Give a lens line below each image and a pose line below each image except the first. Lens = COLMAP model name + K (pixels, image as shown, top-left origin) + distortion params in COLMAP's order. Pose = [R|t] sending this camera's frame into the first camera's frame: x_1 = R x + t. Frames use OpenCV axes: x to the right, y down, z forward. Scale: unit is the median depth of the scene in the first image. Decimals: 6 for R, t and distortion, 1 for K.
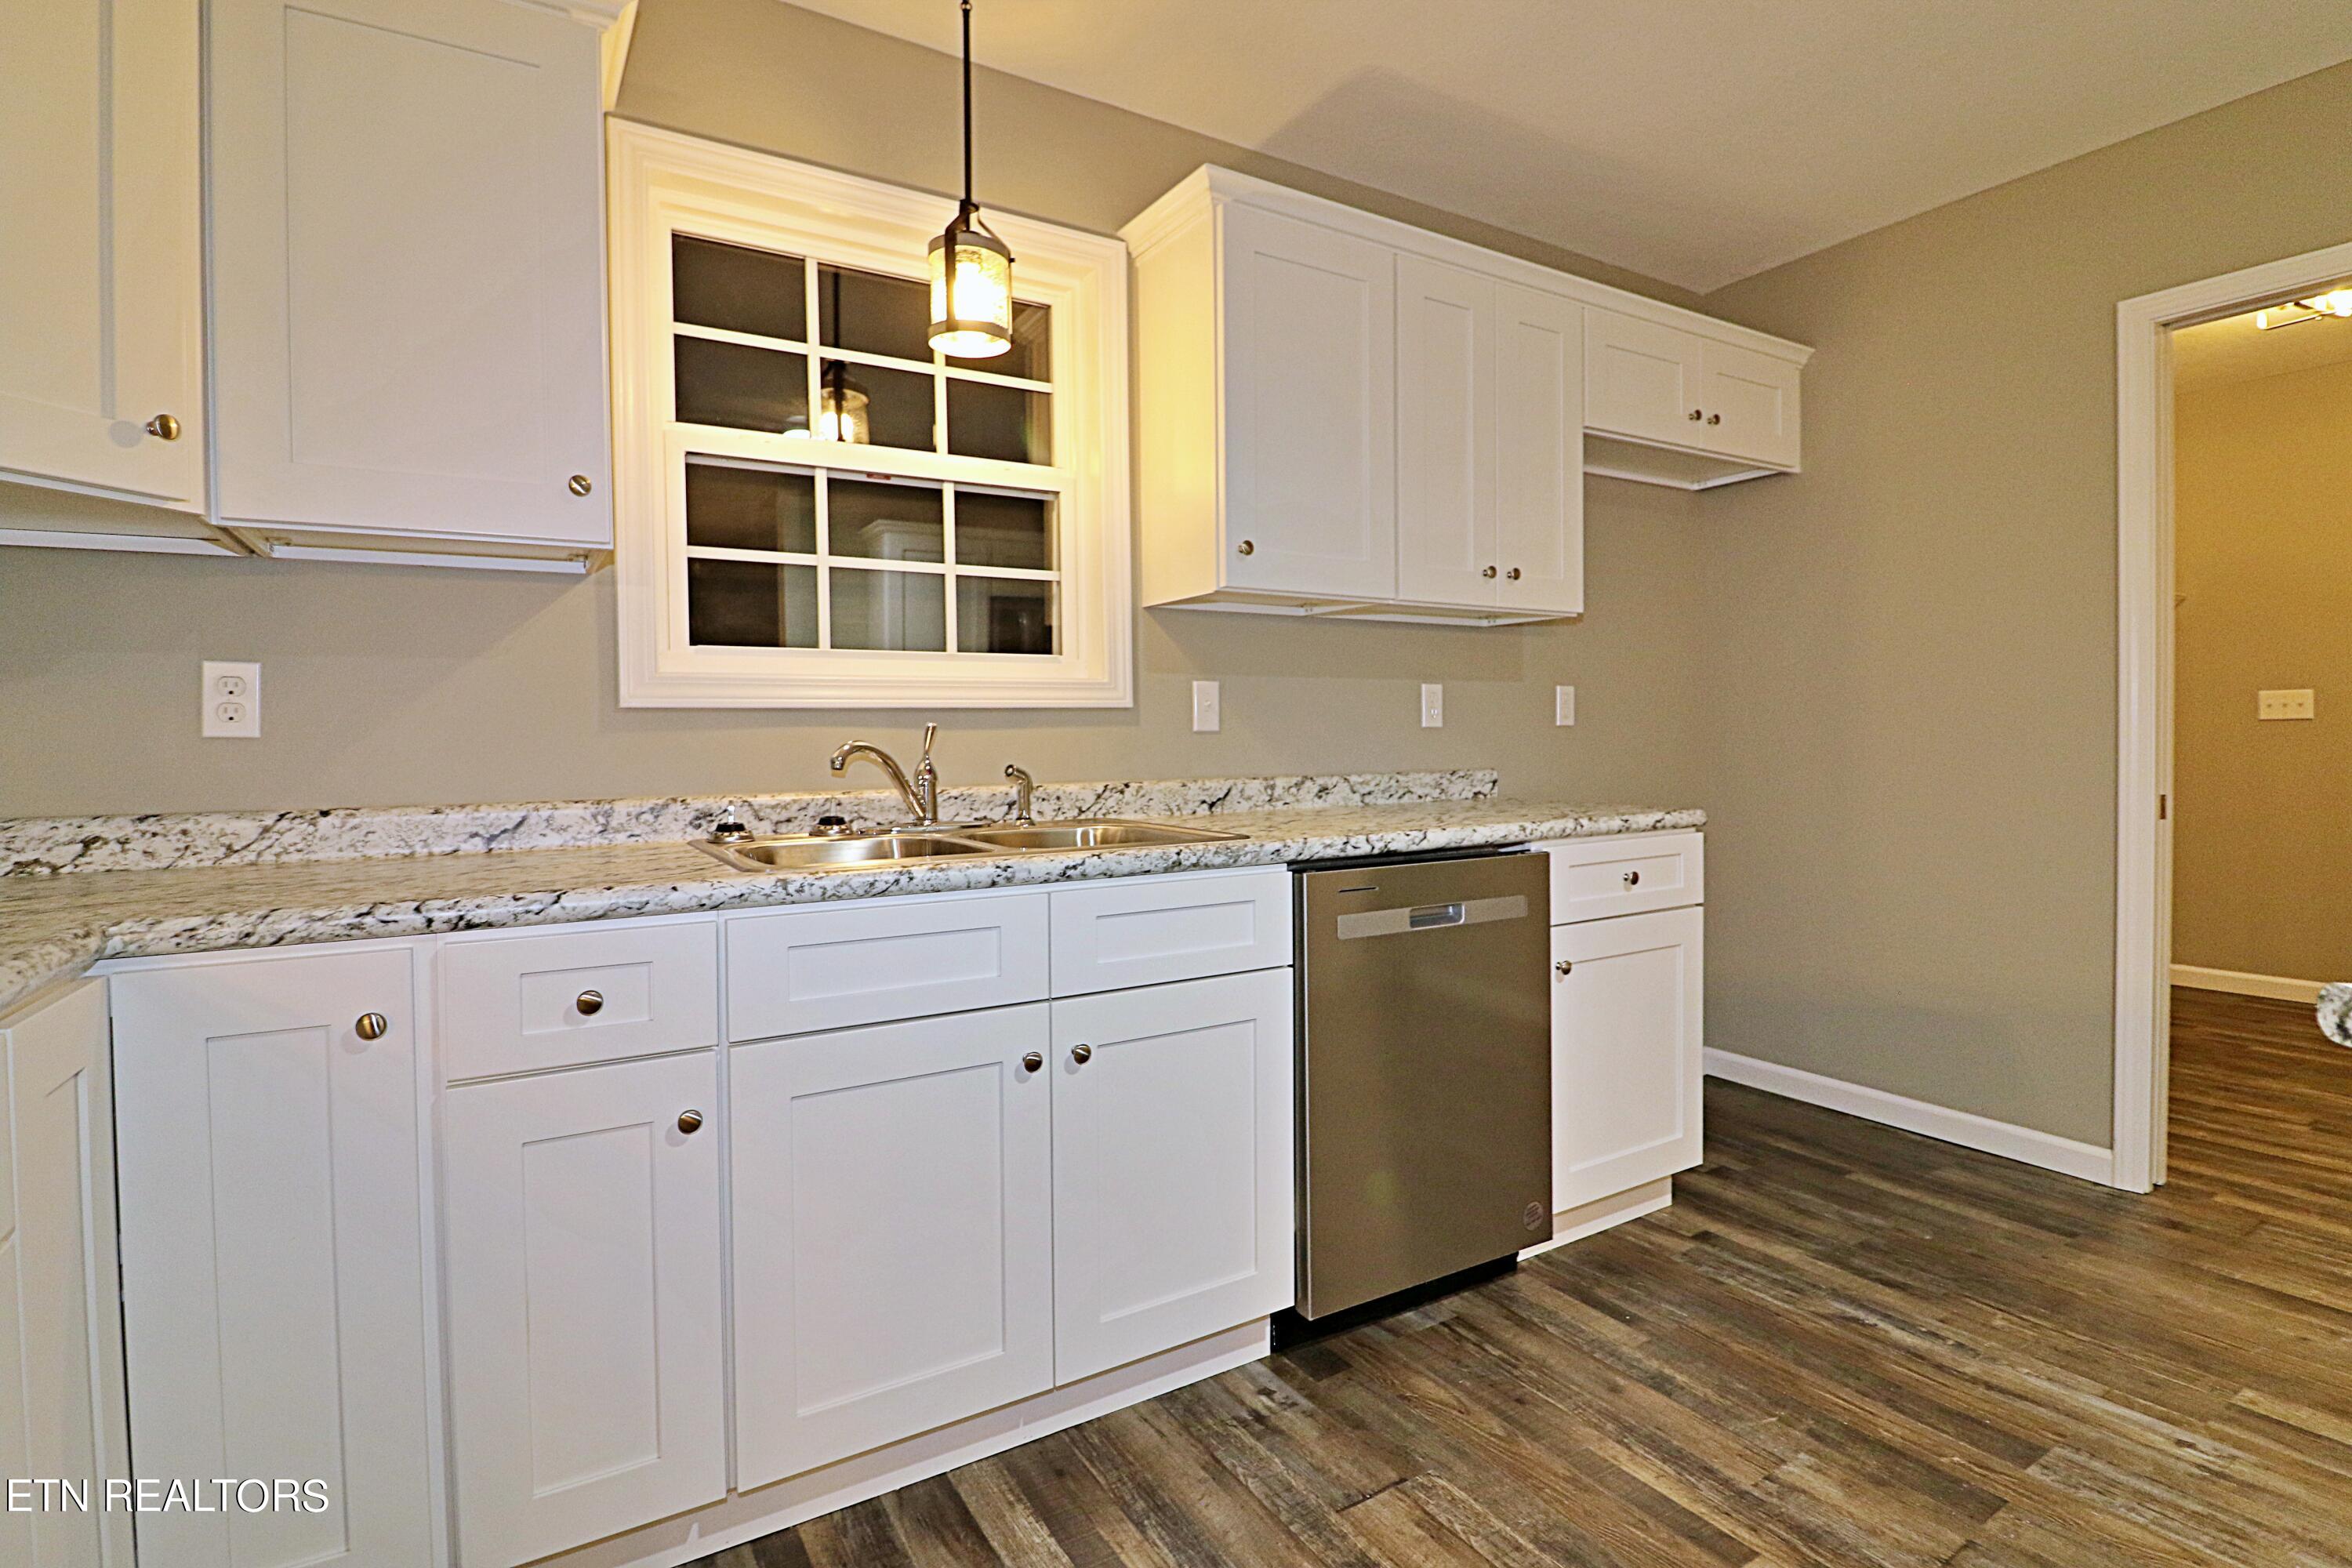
lens RADIAL K [[1115.7, 0, 1176.1], [0, 1115.7, 766.7], [0, 0, 1]] dist [-0.002185, -0.000526]
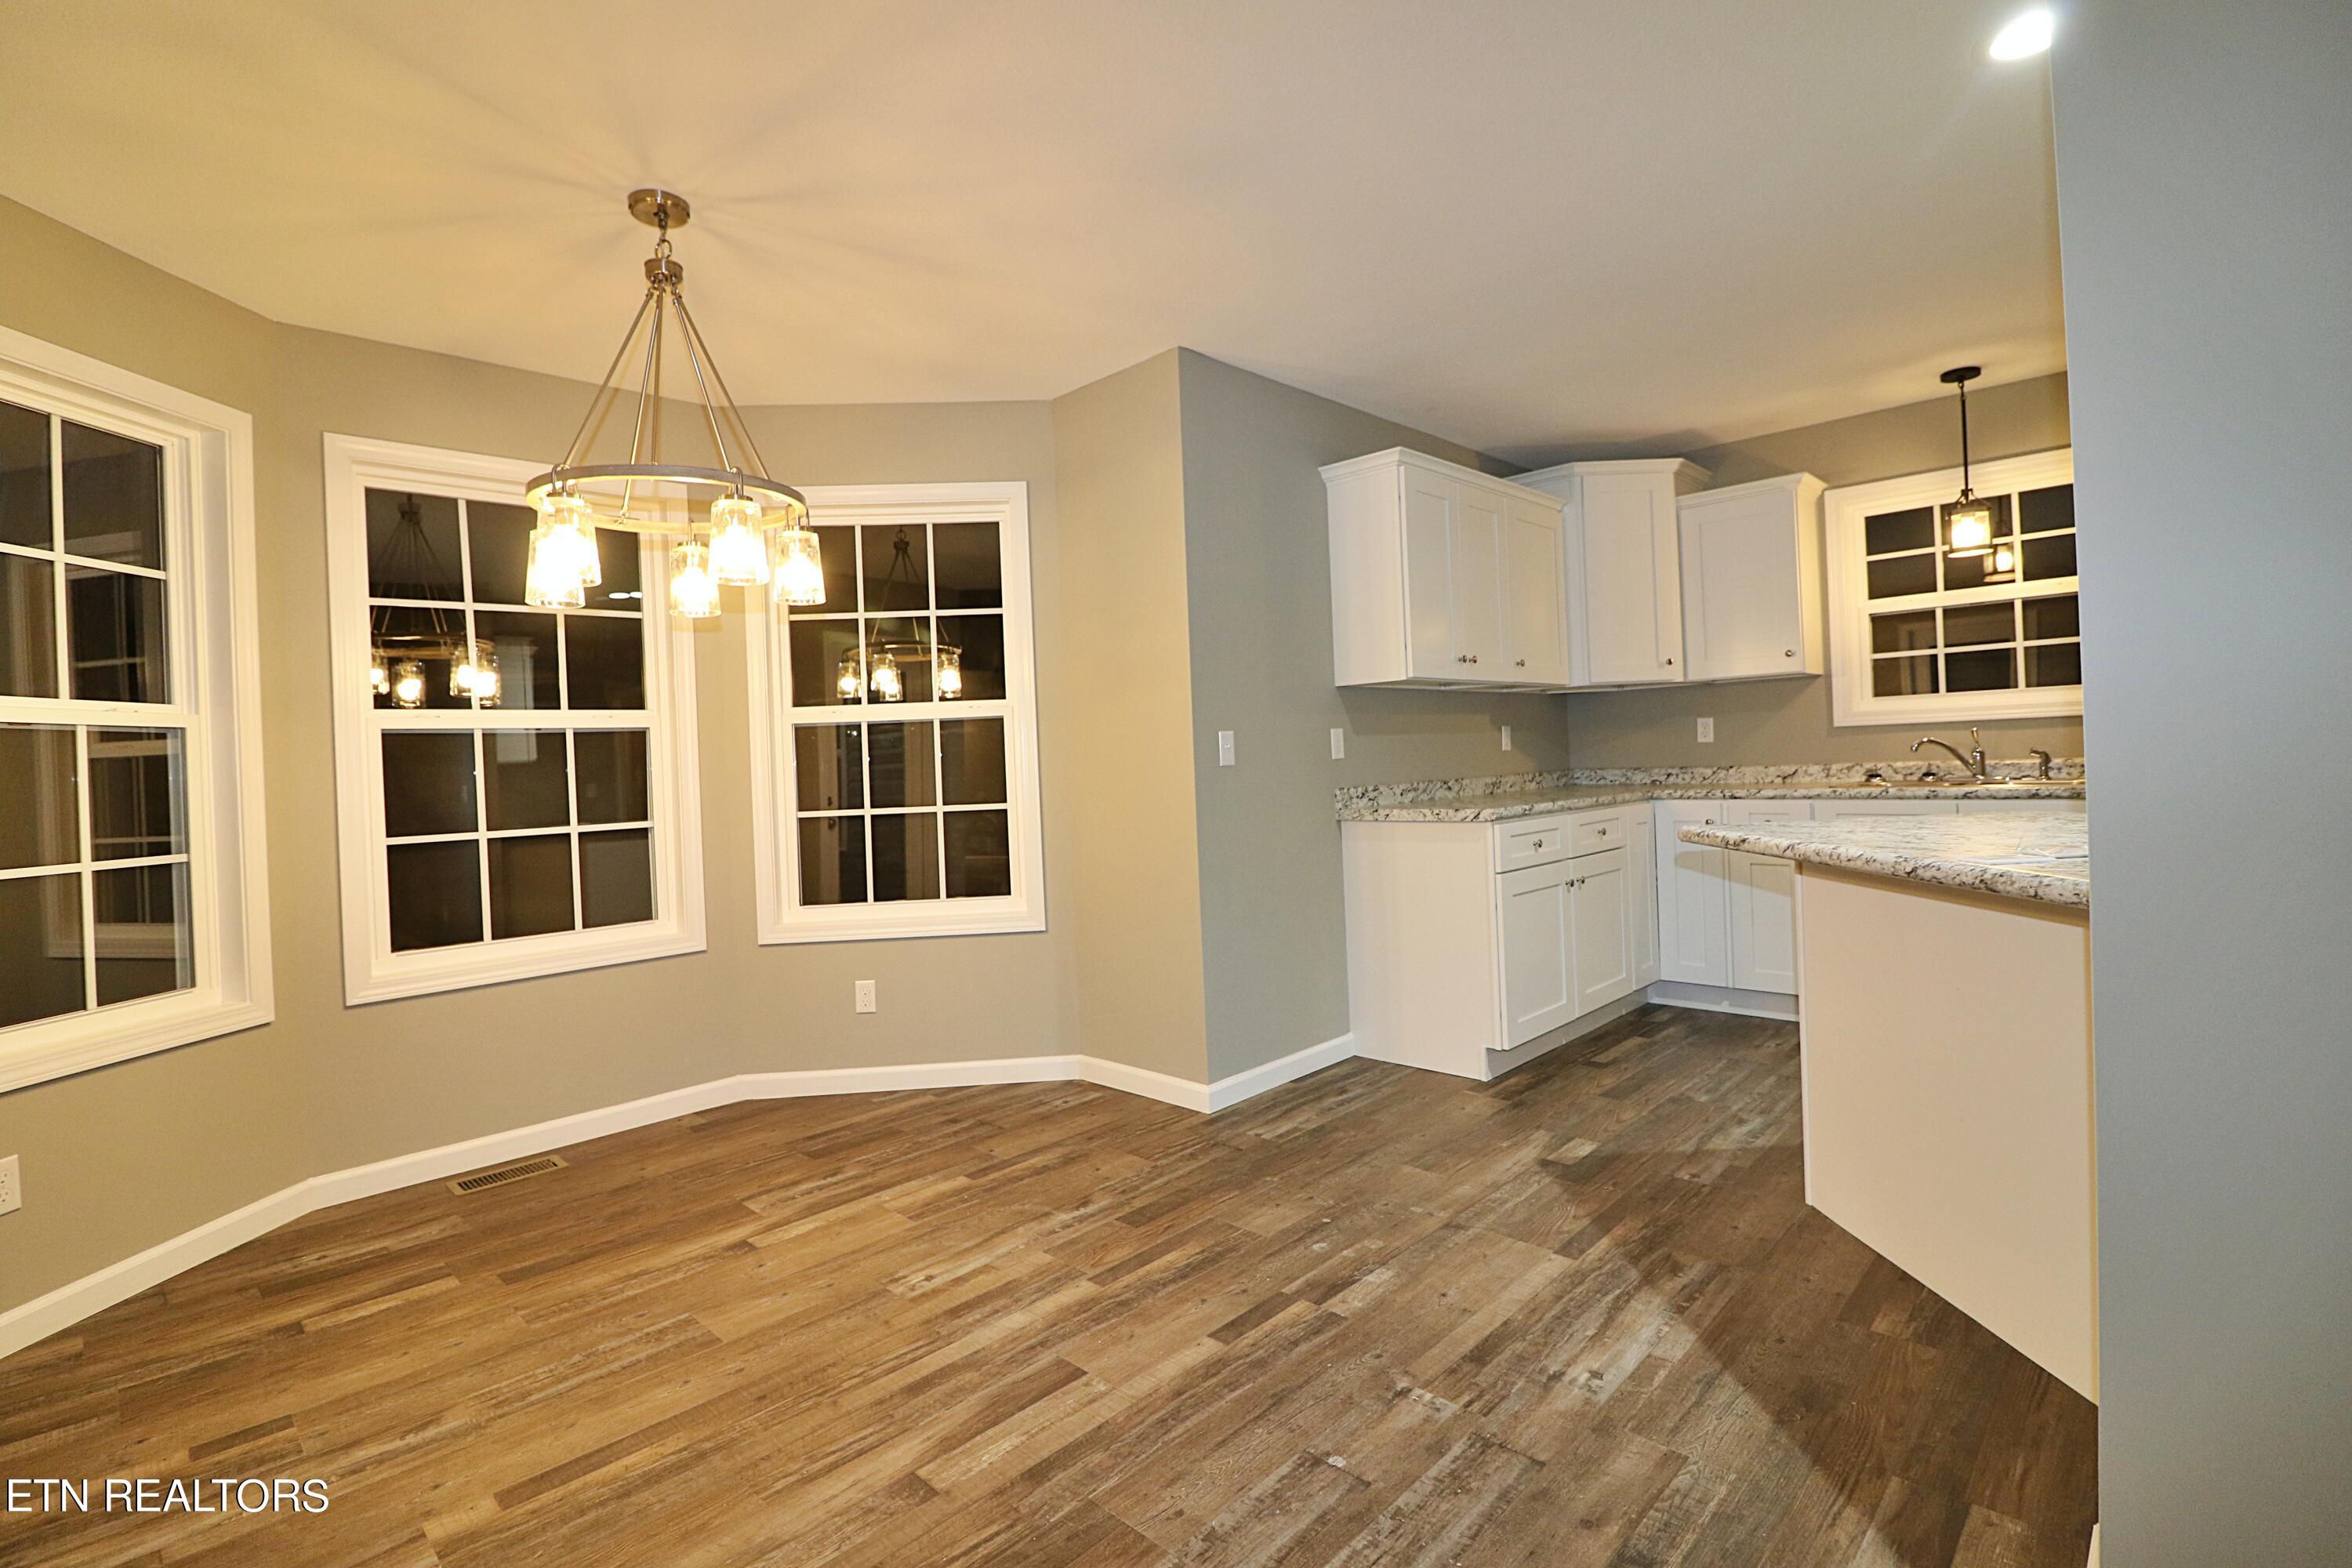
lens RADIAL K [[1076.3, 0, 1177.1], [0, 1076.3, 777.9], [0, 0, 1]] dist [-0.008456, -0.007620]
pose [[0.223745, 0.014929, -0.974533, 1.585026], [0.008628, 0.999813, 0.017298, 0.007685], [0.974610, -0.012279, 0.223574, -1.009478]]
